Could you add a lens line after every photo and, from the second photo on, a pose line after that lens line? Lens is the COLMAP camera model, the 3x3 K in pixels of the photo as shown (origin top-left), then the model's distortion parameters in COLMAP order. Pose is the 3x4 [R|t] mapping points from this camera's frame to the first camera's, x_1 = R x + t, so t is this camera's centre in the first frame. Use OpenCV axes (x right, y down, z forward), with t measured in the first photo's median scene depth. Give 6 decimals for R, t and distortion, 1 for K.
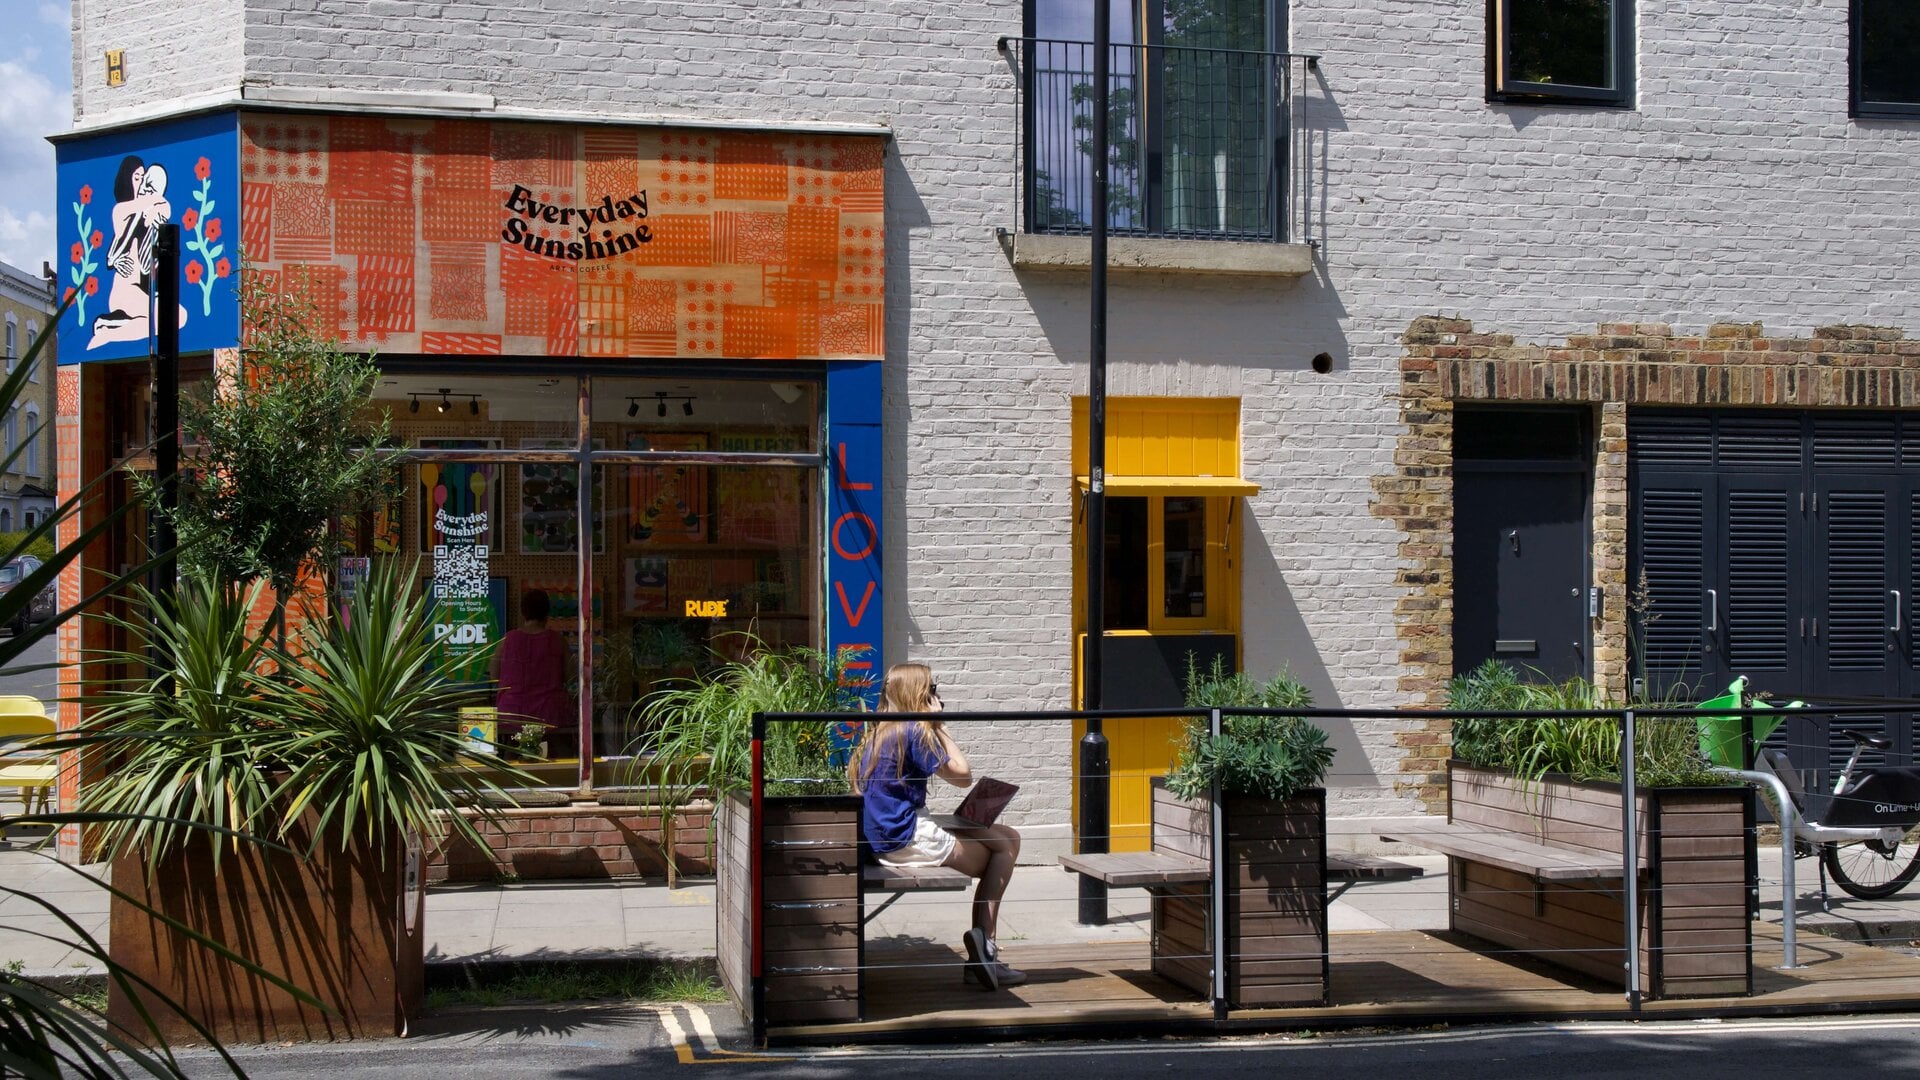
lens RADIAL K [[2096.4, 0, 973.7], [0, 2096.4, 552.0], [0, 0, 1]] dist [-0.048766, 0.222625]
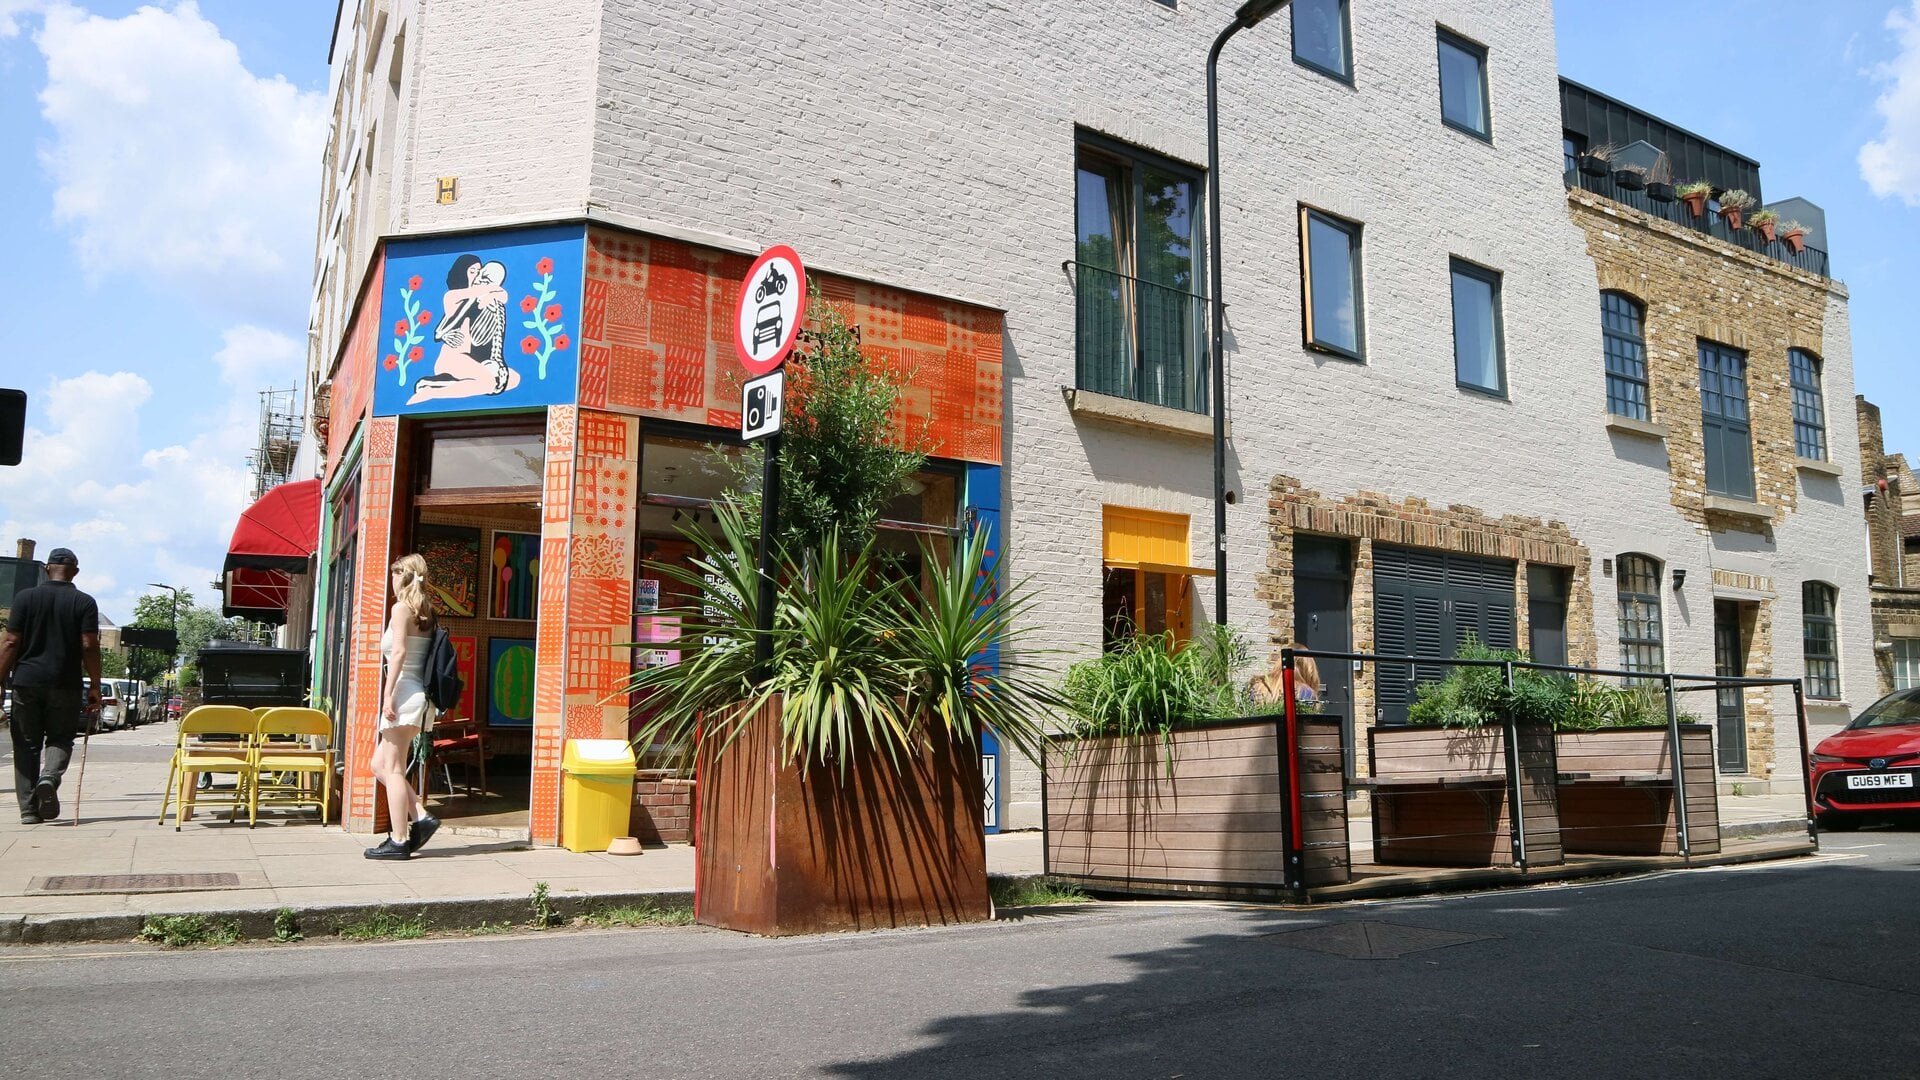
lens RADIAL K [[1316.7, 0, 963.7], [0, 1316.7, 556.3], [0, 0, 1]] dist [-0.139941, 0.090449]
pose [[0.930924, 0.057654, 0.360634, -0.390933], [-0.013150, 0.992112, -0.124663, 0.081423], [-0.364977, 0.111309, 0.924339, 0.200983]]
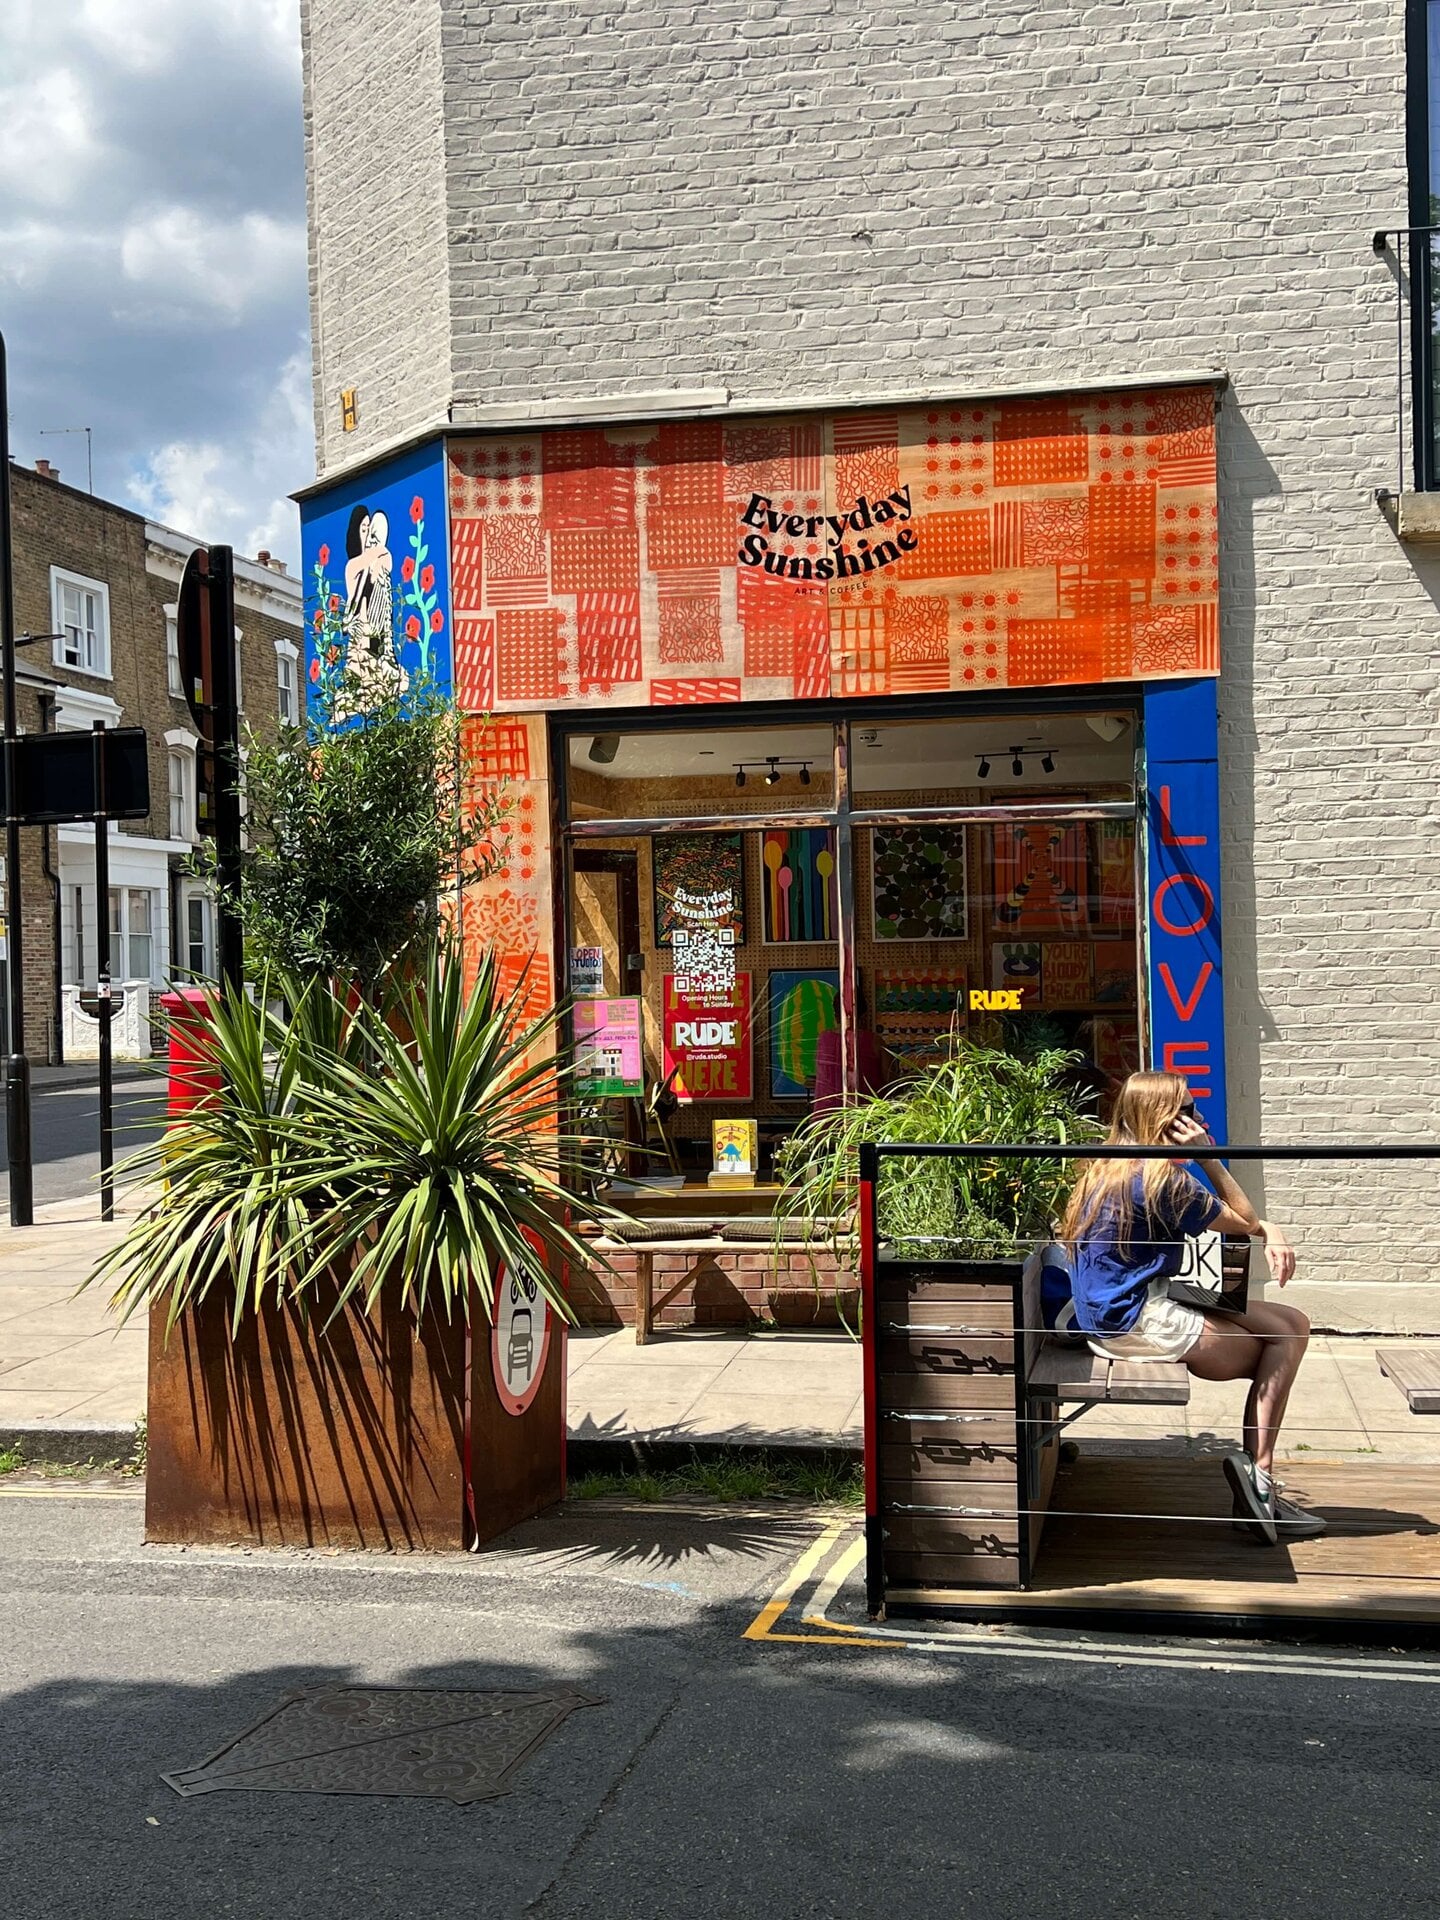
lens RADIAL K [[2113.4, 0, 727.4], [0, 2113.4, 982.4], [0, 0, 1]] dist [0.187141, -0.549439]
pose [[0.928778, -0.016974, -0.370247, 0.080390], [0.023734, 0.999624, 0.013708, 0.006578], [0.369876, -0.021519, 0.928832, 0.201388]]
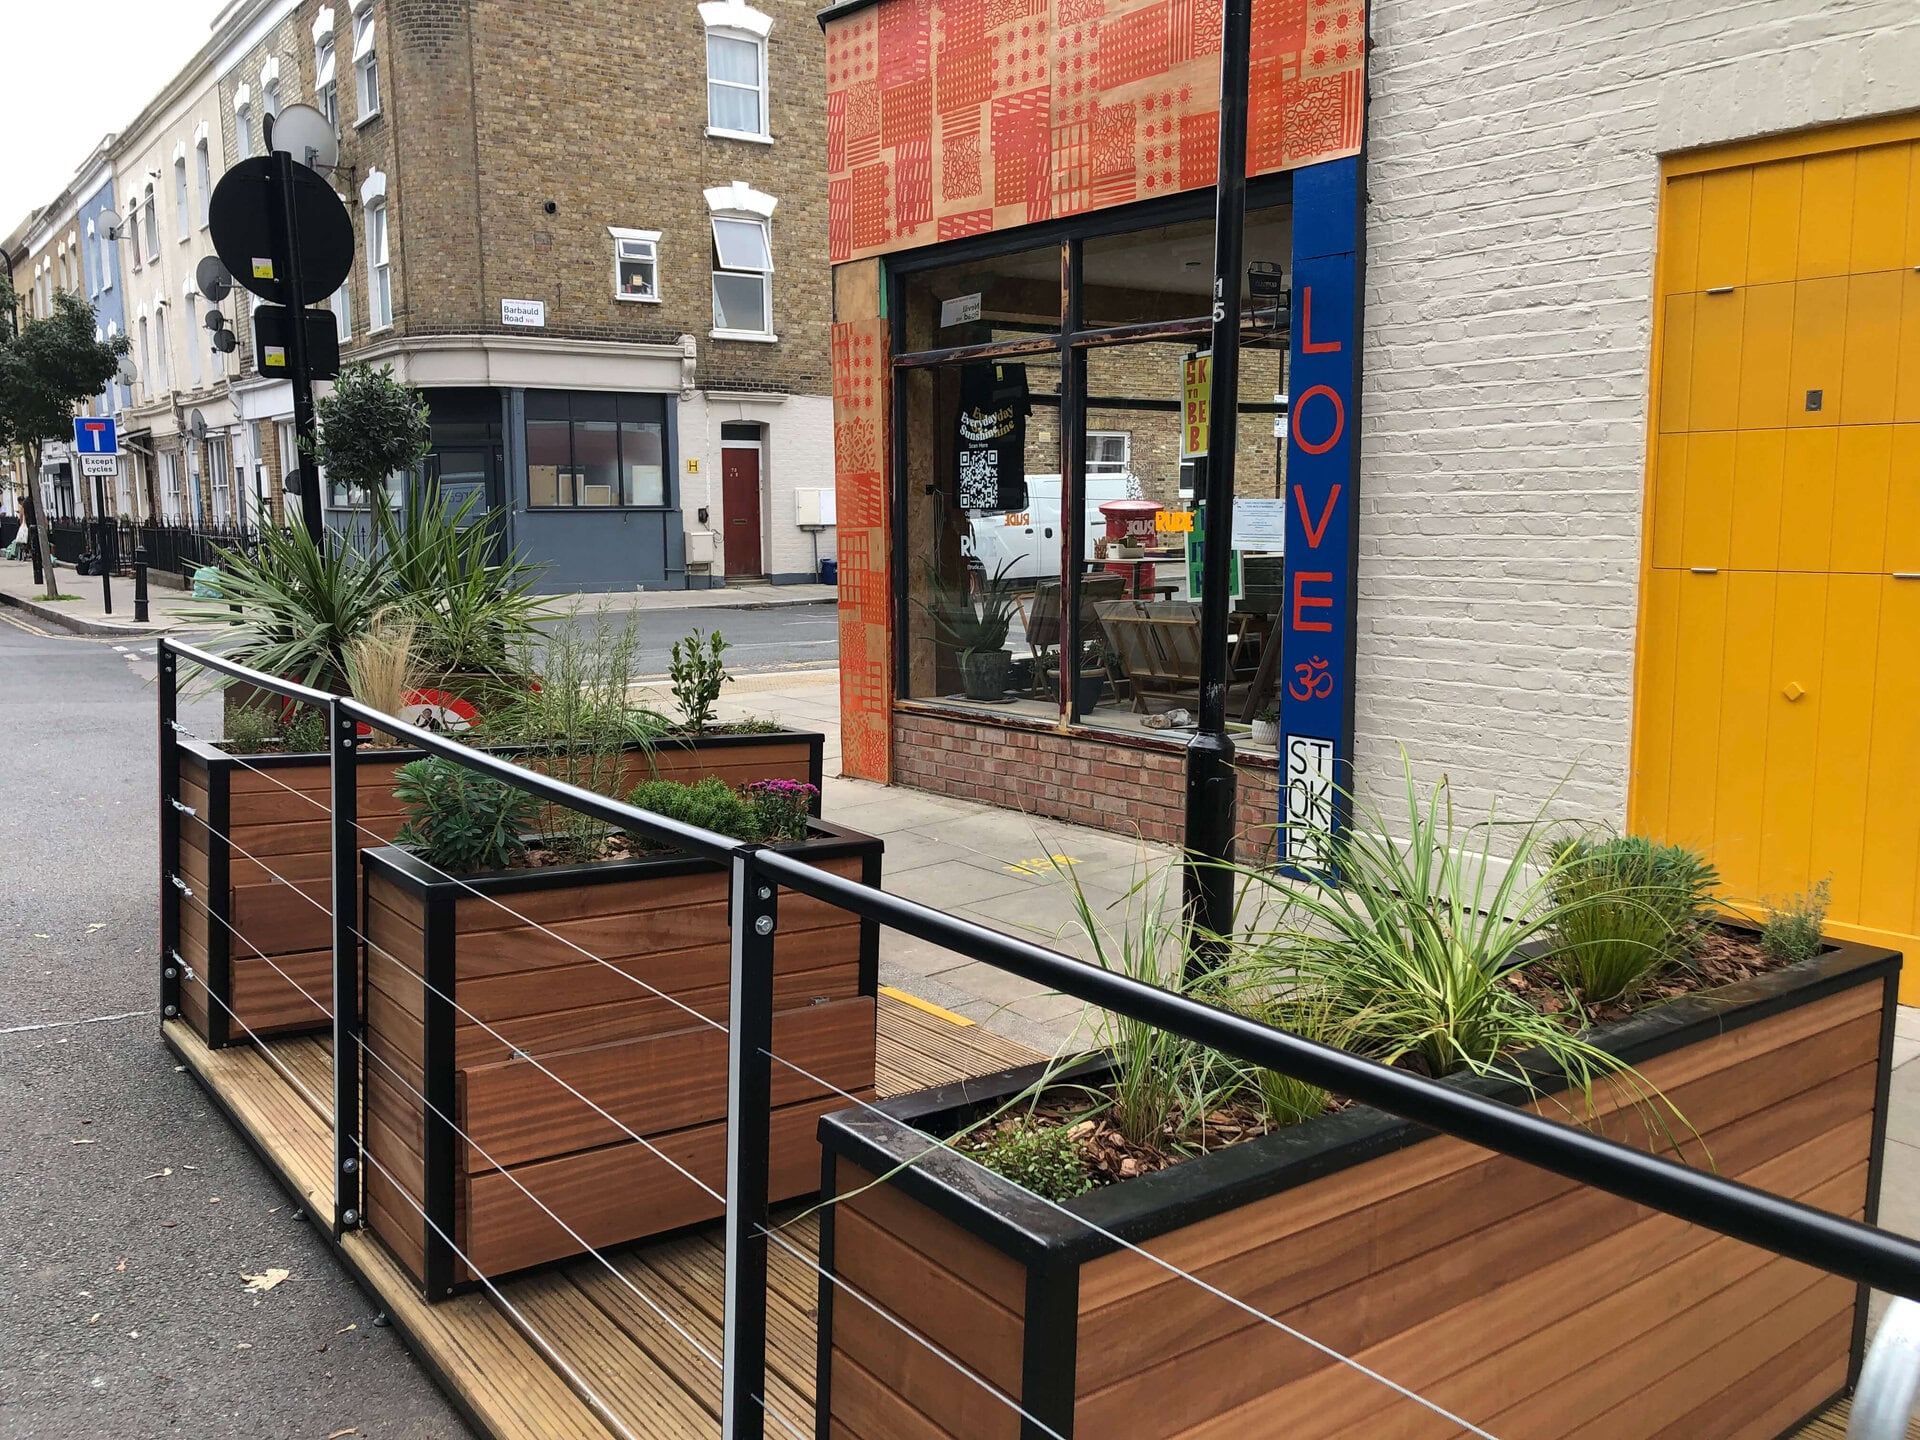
lens RADIAL K [[1600.8, 0, 960.2], [0, 1600.8, 725.8], [0, 0, 1]] dist [0.076073, -0.207164]
pose [[0.455138, 0.119979, -0.882301, 0.389743], [0.011457, 0.990009, 0.140536, 0.017363], [0.890347, -0.074072, 0.449216, 0.650242]]
